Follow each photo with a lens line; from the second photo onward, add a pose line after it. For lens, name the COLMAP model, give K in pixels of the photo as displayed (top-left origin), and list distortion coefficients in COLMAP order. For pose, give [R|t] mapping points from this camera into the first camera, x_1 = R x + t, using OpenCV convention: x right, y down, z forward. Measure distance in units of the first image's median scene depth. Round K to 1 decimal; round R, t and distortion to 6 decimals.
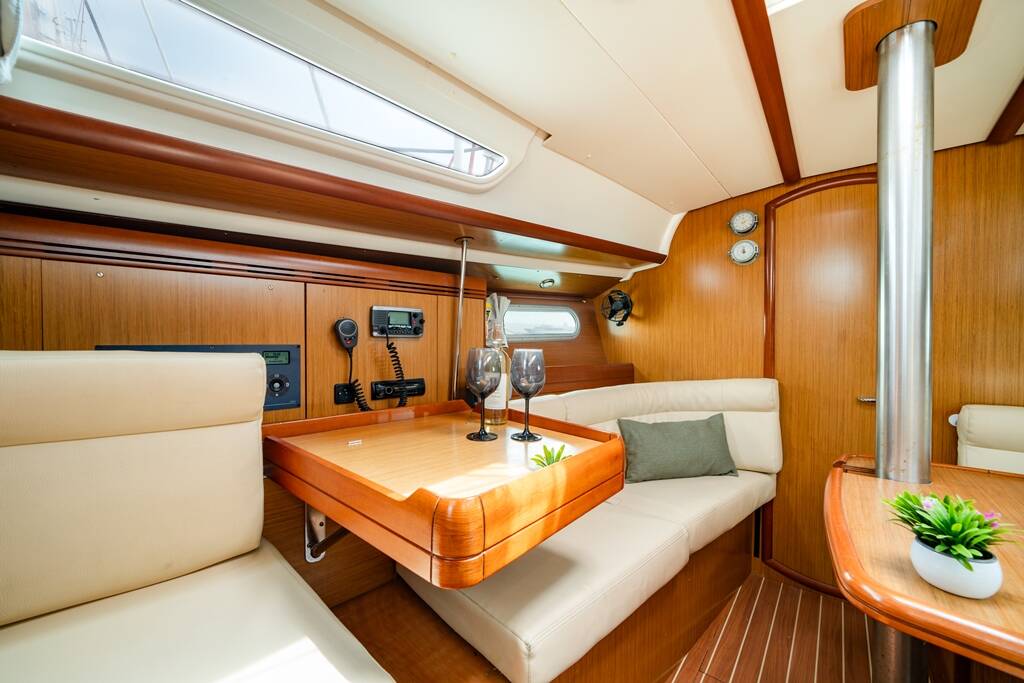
lens RADIAL K [[398.1, 0, 512.1], [0, 398.1, 346.0], [0, 0, 1]] dist [-0.012397, 0.002997]
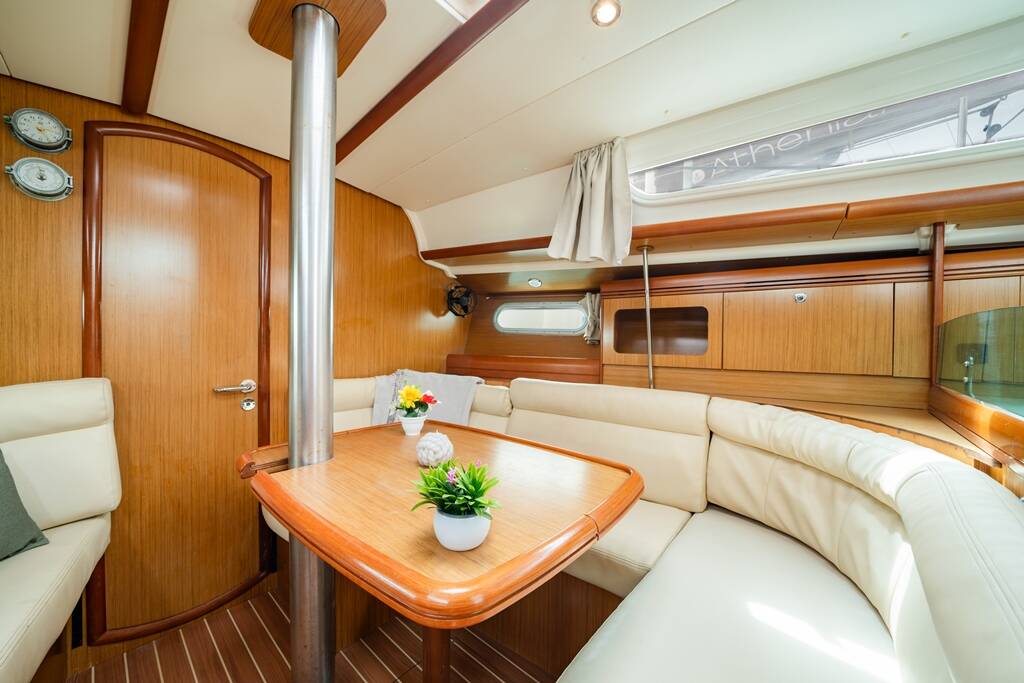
lens RADIAL K [[372.6, 0, 512.7], [0, 372.6, 344.5], [0, 0, 1]] dist [-0.016468, 0.000027]
pose [[0.020831, -0.011614, 0.999716, 0.039422], [0.001231, 0.999932, 0.011591, 0.020852], [-0.999782, 0.000989, 0.020844, 0.306355]]
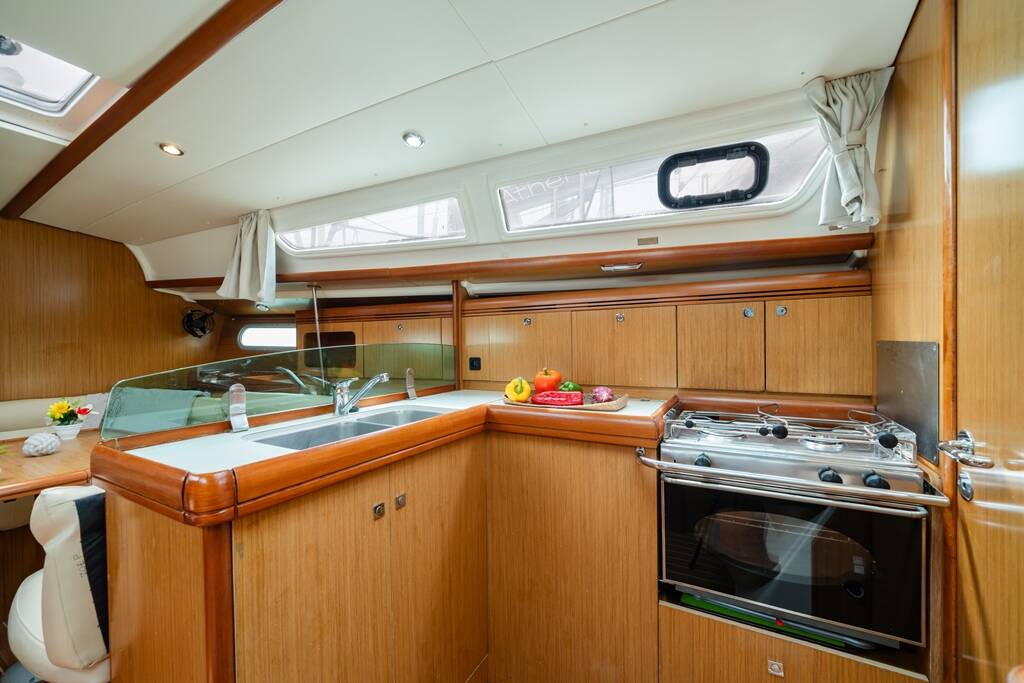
lens RADIAL K [[399.9, 0, 513.0], [0, 399.9, 345.7], [0, 0, 1]] dist [-0.010823, -0.000030]
pose [[-0.196308, -0.003744, 0.980535, -0.482496], [0.025319, 0.999640, 0.008886, -0.014700], [-0.980215, 0.026570, -0.196142, -0.461434]]
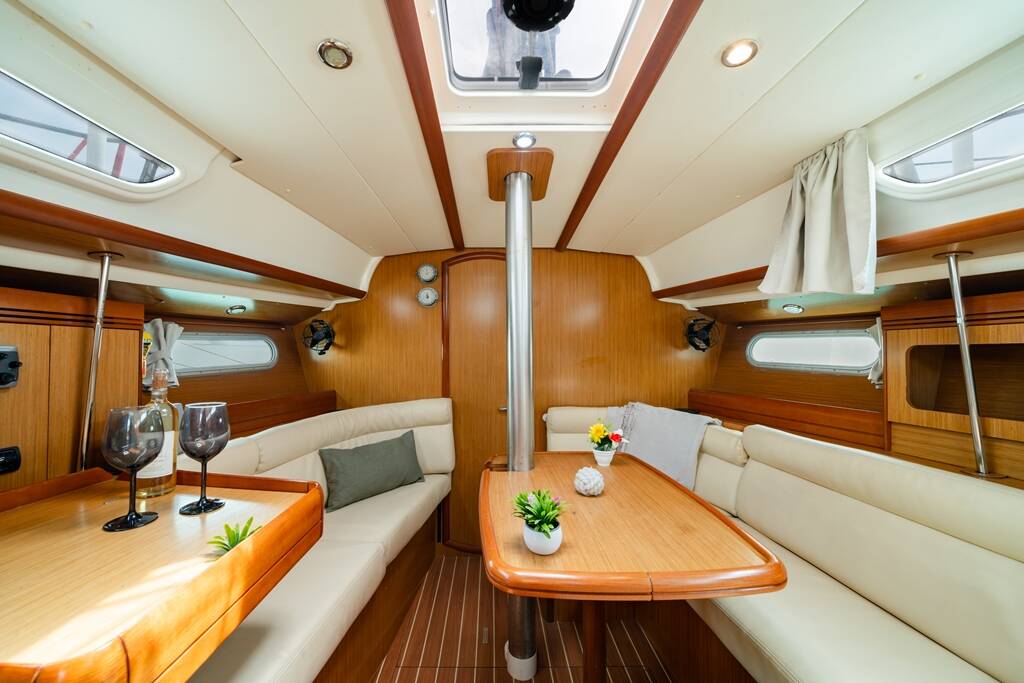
lens RADIAL K [[365.3, 0, 490.3], [0, 365.3, 345.8], [0, 0, 1]] dist [-0.007904, 0.000061]
pose [[0.770537, 0.008480, 0.637339, 0.008063], [0.012600, 0.999513, -0.028532, -0.059035], [-0.637270, 0.030016, 0.770055, -0.005154]]
